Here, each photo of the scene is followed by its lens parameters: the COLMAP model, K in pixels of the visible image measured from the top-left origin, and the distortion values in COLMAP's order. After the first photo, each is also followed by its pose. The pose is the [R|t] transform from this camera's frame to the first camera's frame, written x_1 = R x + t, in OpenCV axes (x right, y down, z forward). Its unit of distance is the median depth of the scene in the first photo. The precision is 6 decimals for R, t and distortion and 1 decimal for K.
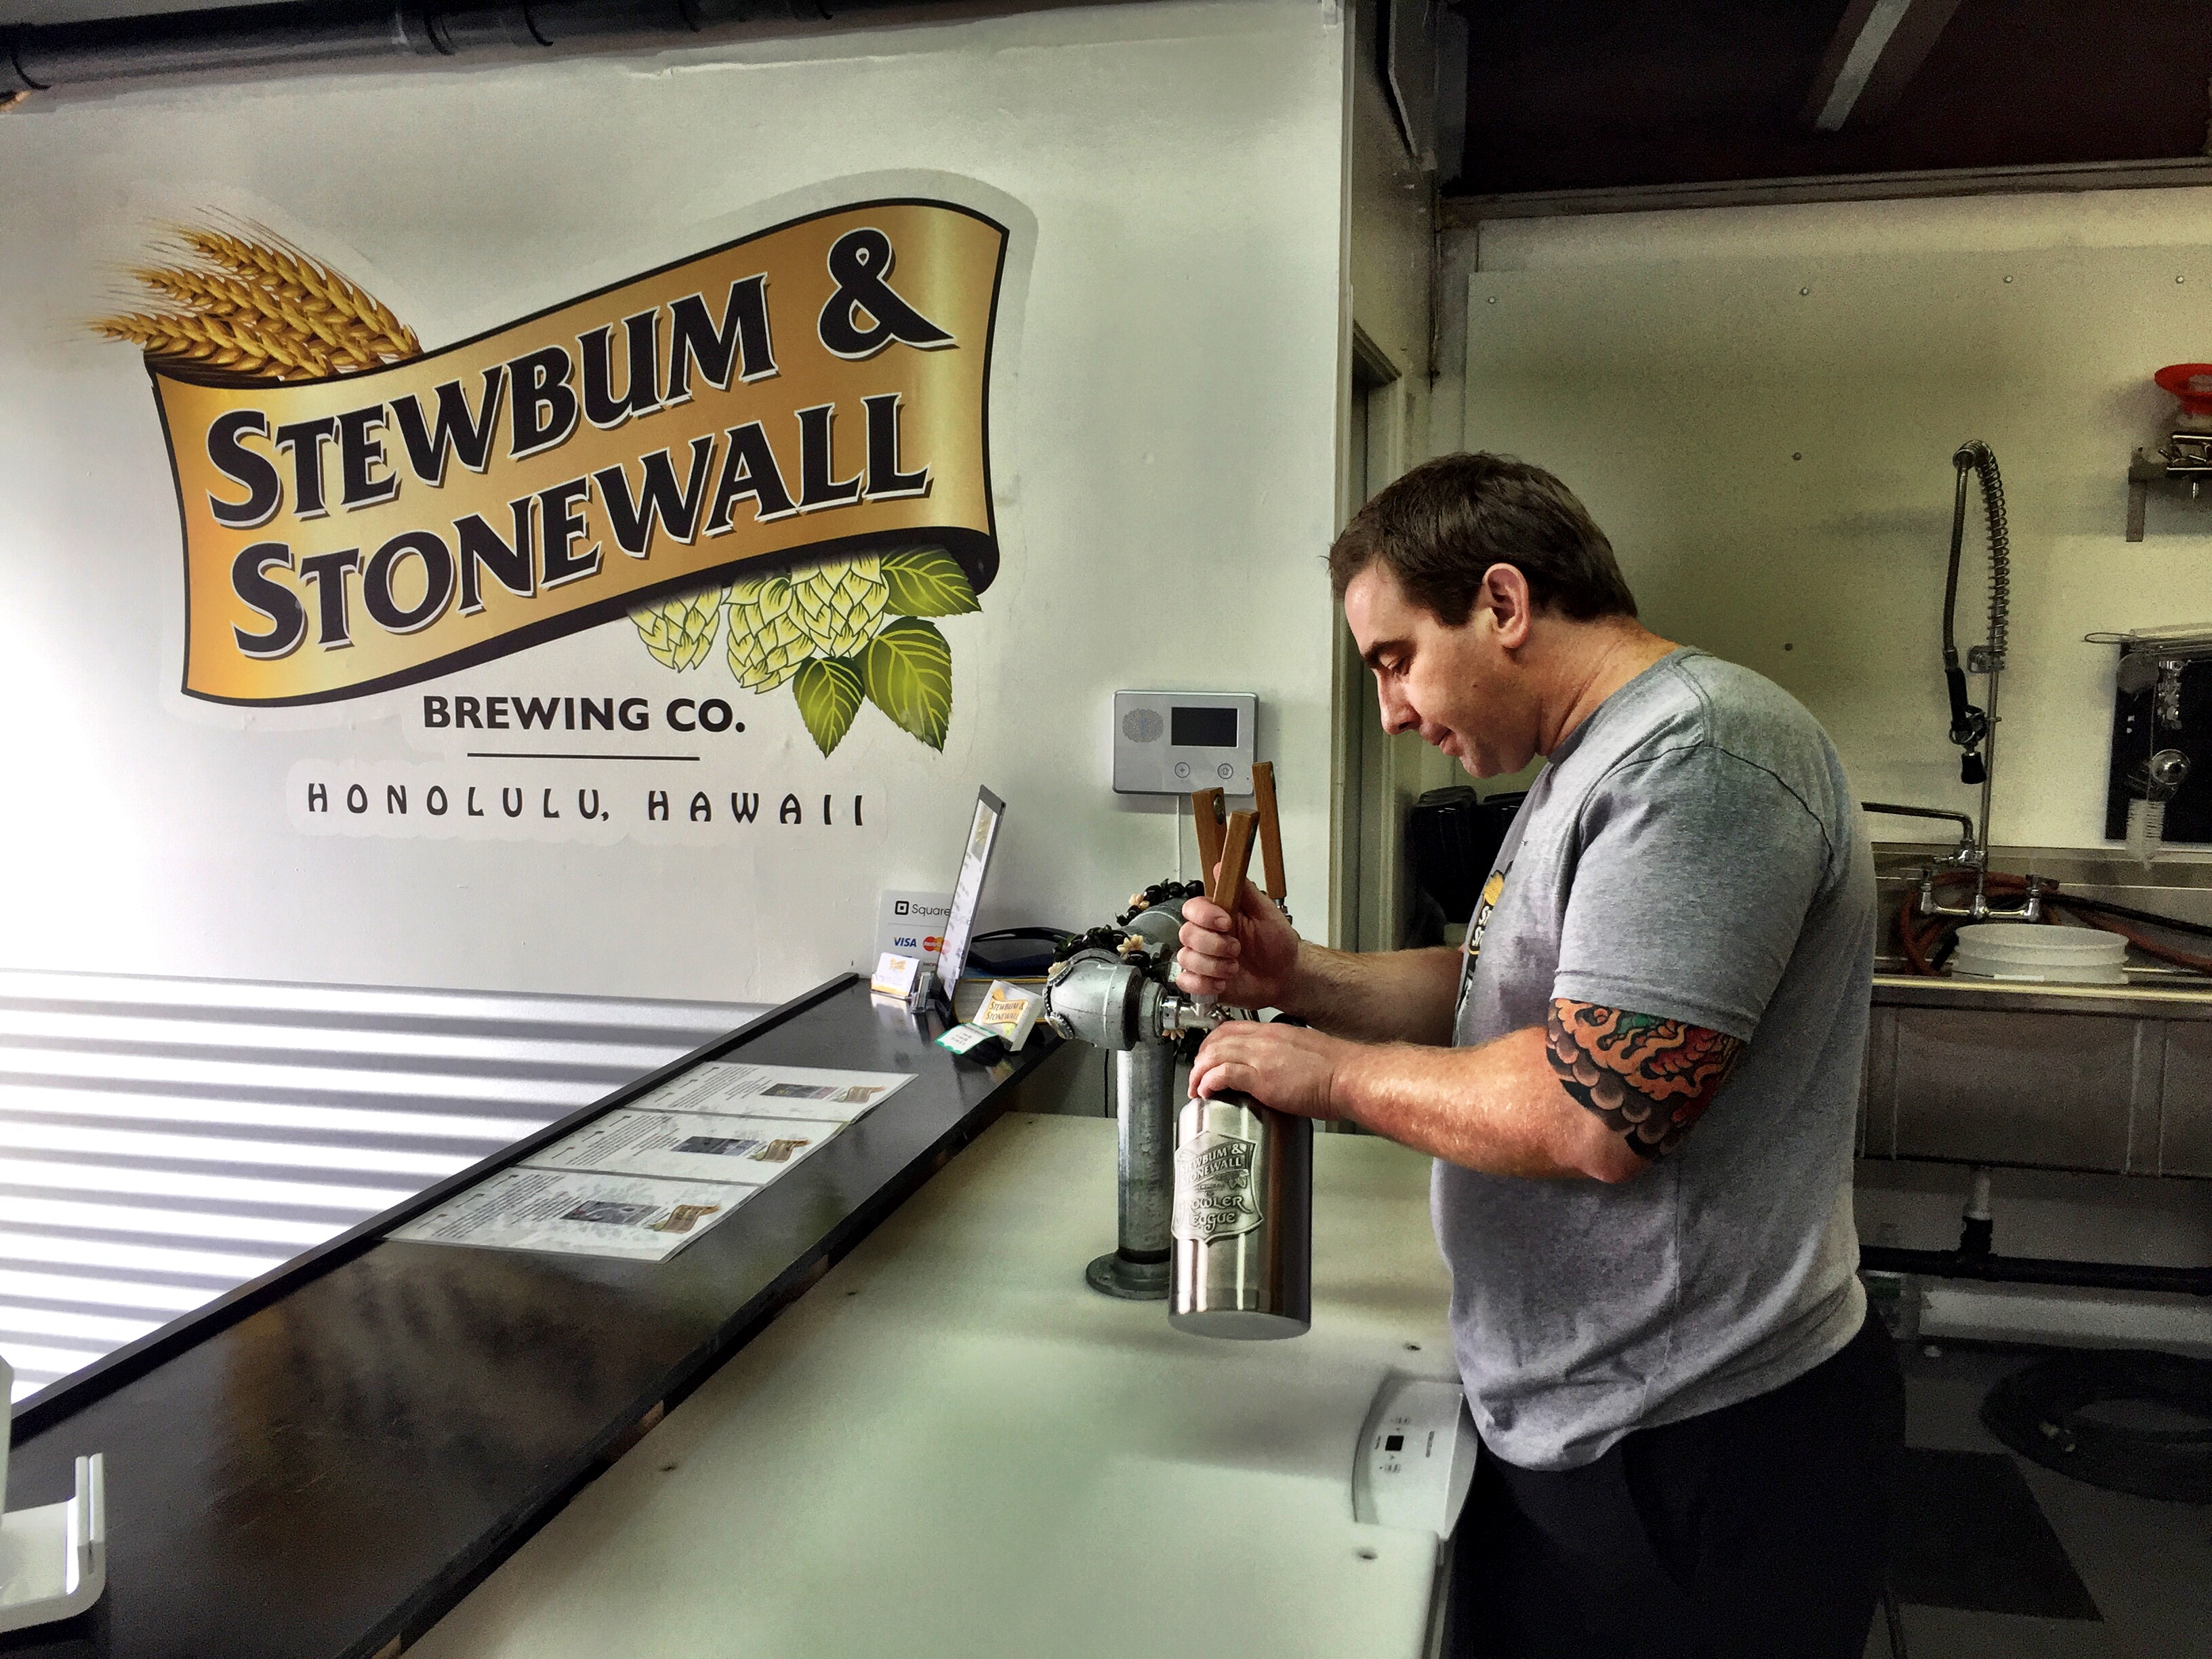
lens RADIAL K [[1908.2, 0, 1106.0], [0, 1908.2, 829.5], [0, 0, 1]] dist [0.058383, -0.084229]
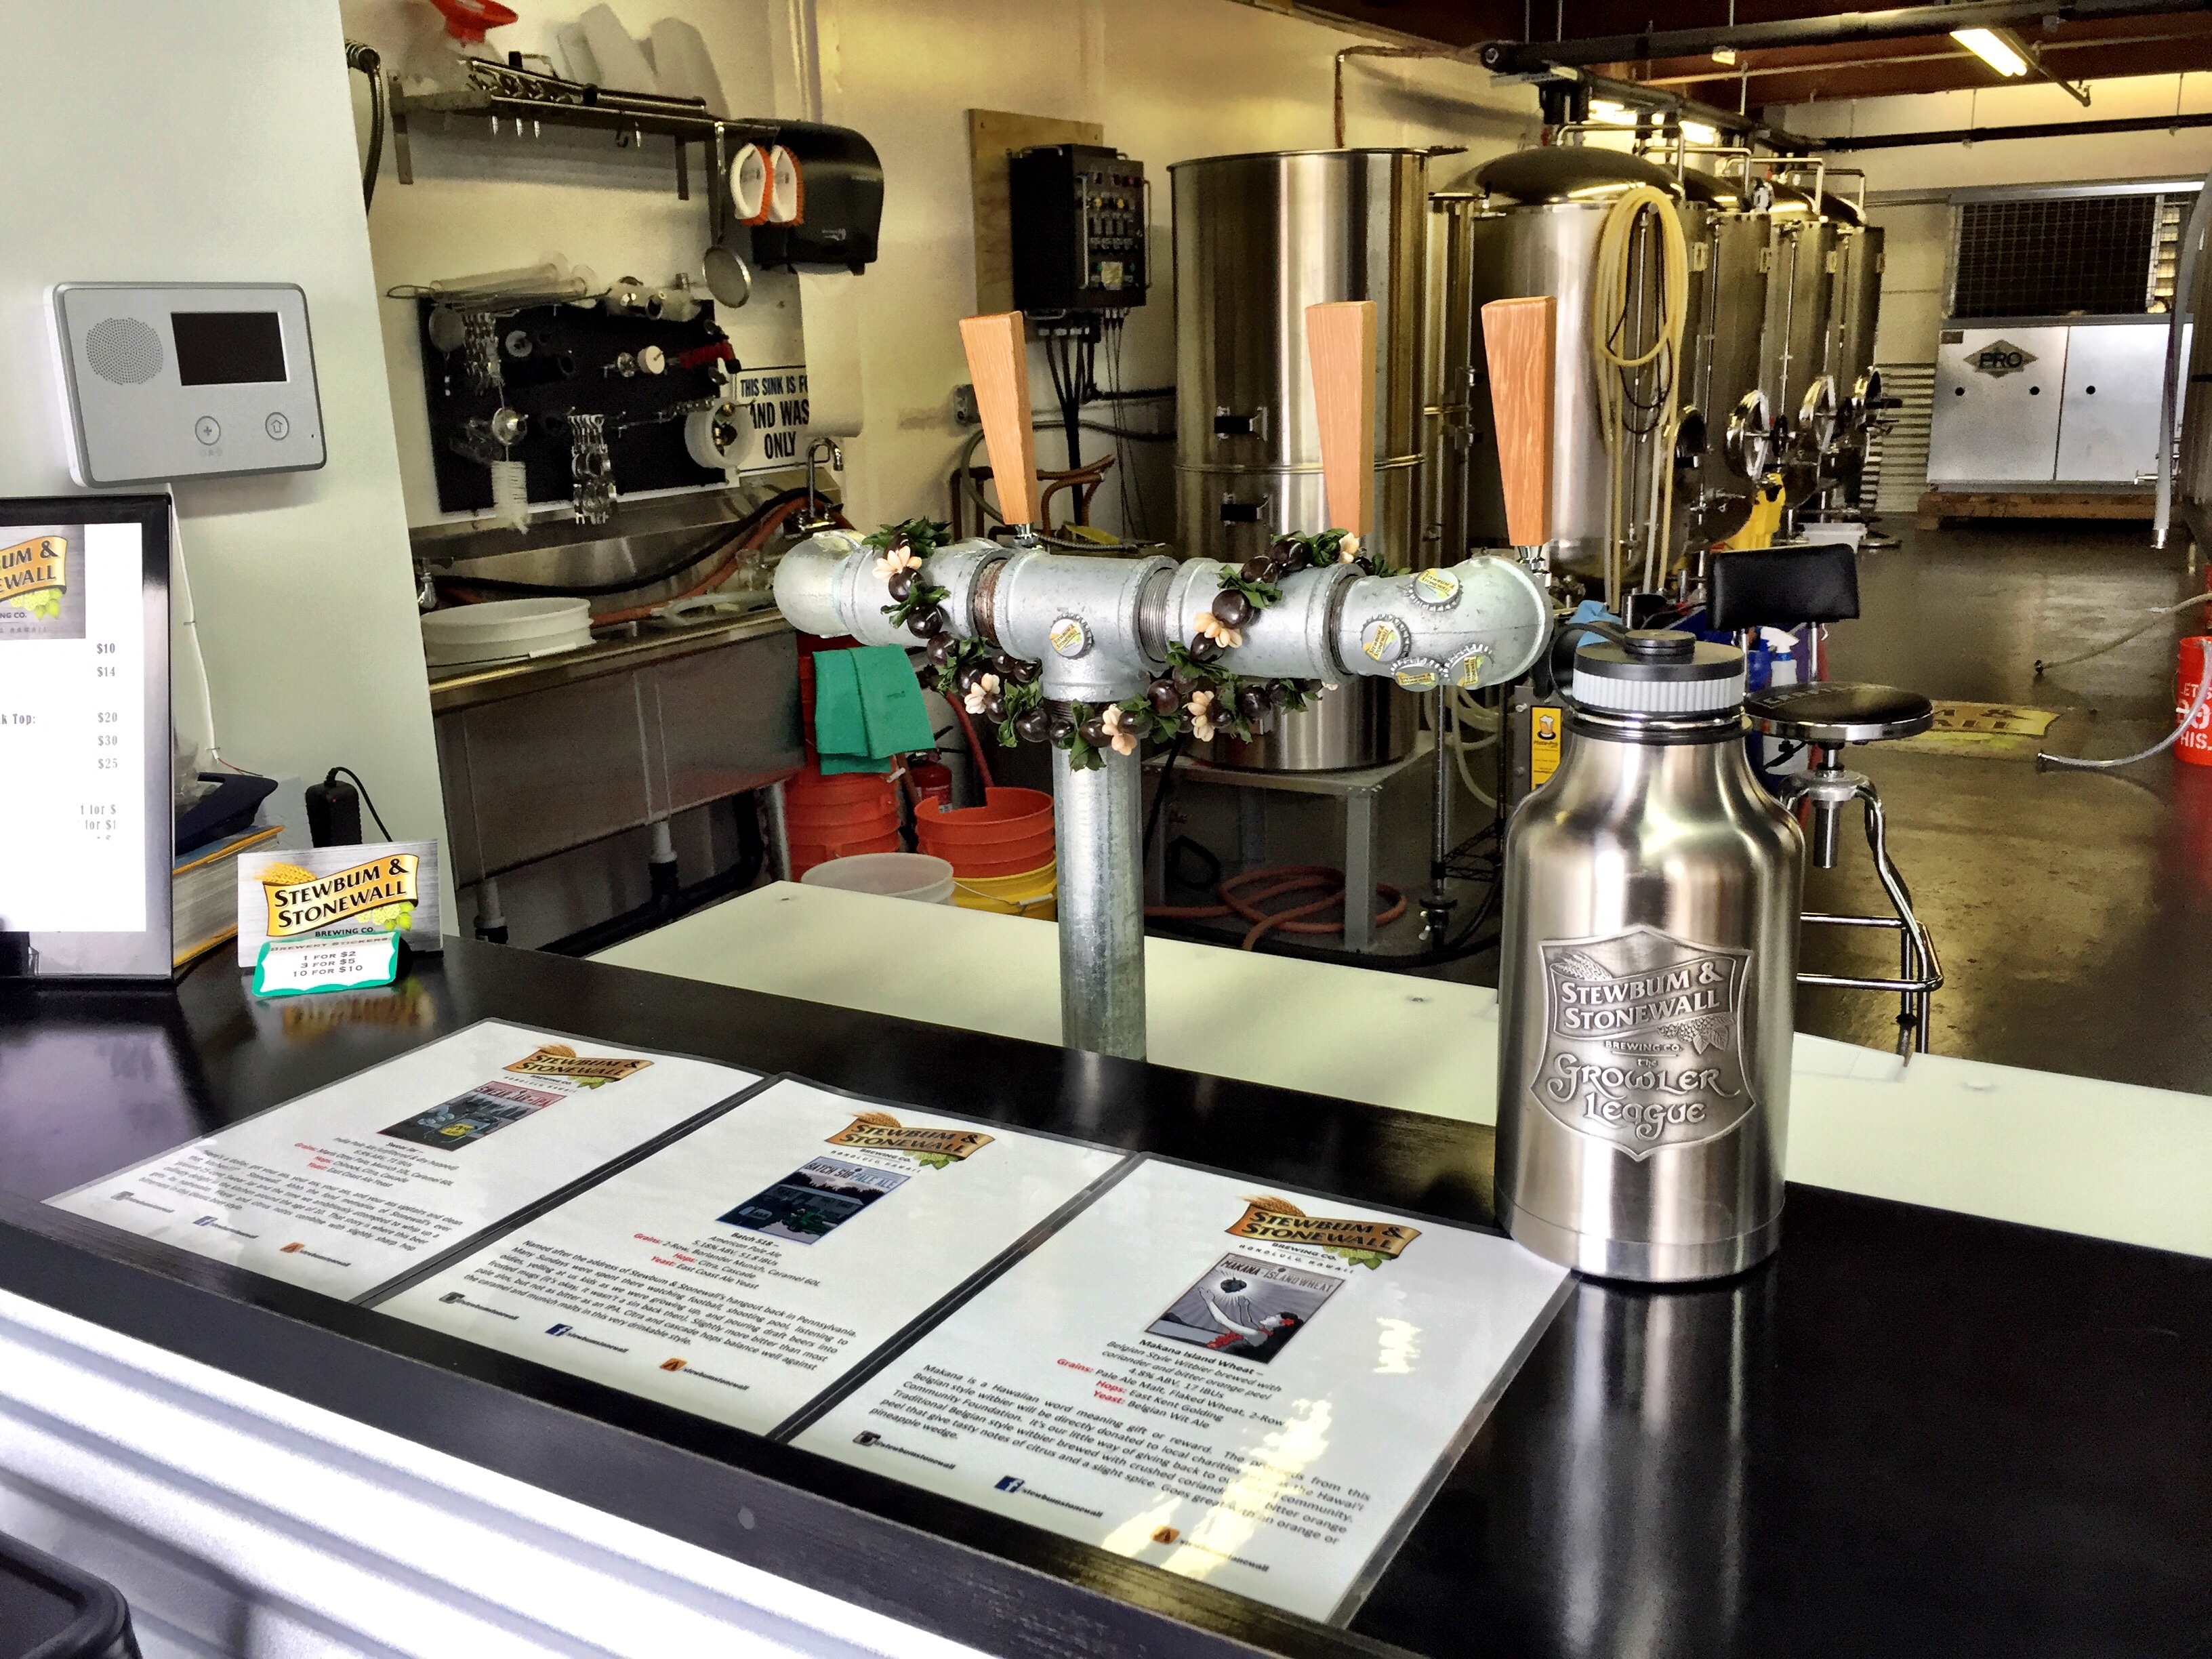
lens RADIAL K [[1908.2, 0, 1106.0], [0, 1908.2, 829.5], [0, 0, 1]] dist [0.058383, -0.084229]
pose [[0.290881, -0.259071, 0.921016, -0.515576], [0.159865, 0.962269, 0.220186, -0.002355], [-0.943309, 0.083190, 0.321322, 0.714963]]
